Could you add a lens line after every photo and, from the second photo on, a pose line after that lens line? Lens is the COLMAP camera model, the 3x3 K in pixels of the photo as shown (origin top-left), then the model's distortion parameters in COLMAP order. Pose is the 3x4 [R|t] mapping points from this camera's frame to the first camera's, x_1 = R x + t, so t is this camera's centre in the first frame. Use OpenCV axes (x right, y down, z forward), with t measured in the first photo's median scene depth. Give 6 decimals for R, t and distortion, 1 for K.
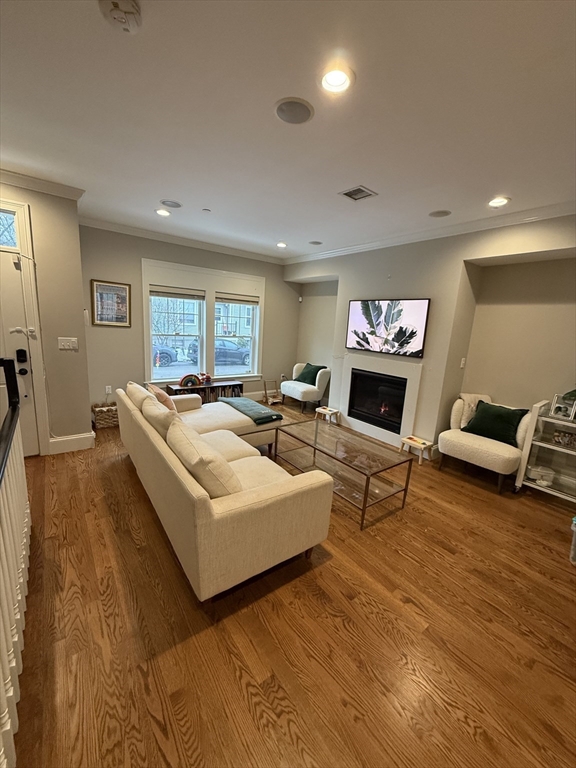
lens RADIAL K [[306.8, 0, 286.6], [0, 306.8, 382.6], [0, 0, 1]] dist [0.002462, 0.000206]
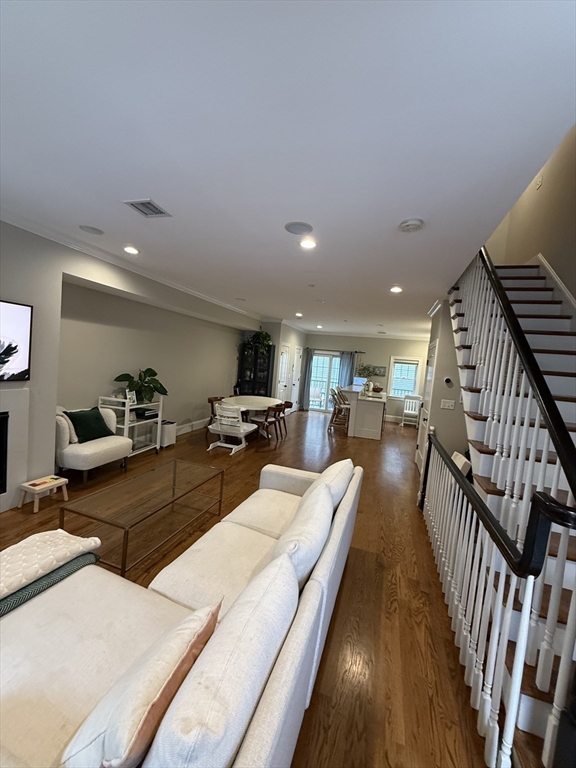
lens RADIAL K [[306.8, 0, 286.6], [0, 306.8, 382.6], [0, 0, 1]] dist [0.002462, 0.000206]
pose [[-0.554100, -0.166370, 0.815656, -0.477391], [0.038362, 0.973681, 0.224663, -0.190550], [-0.831566, 0.155776, -0.533134, 0.740730]]
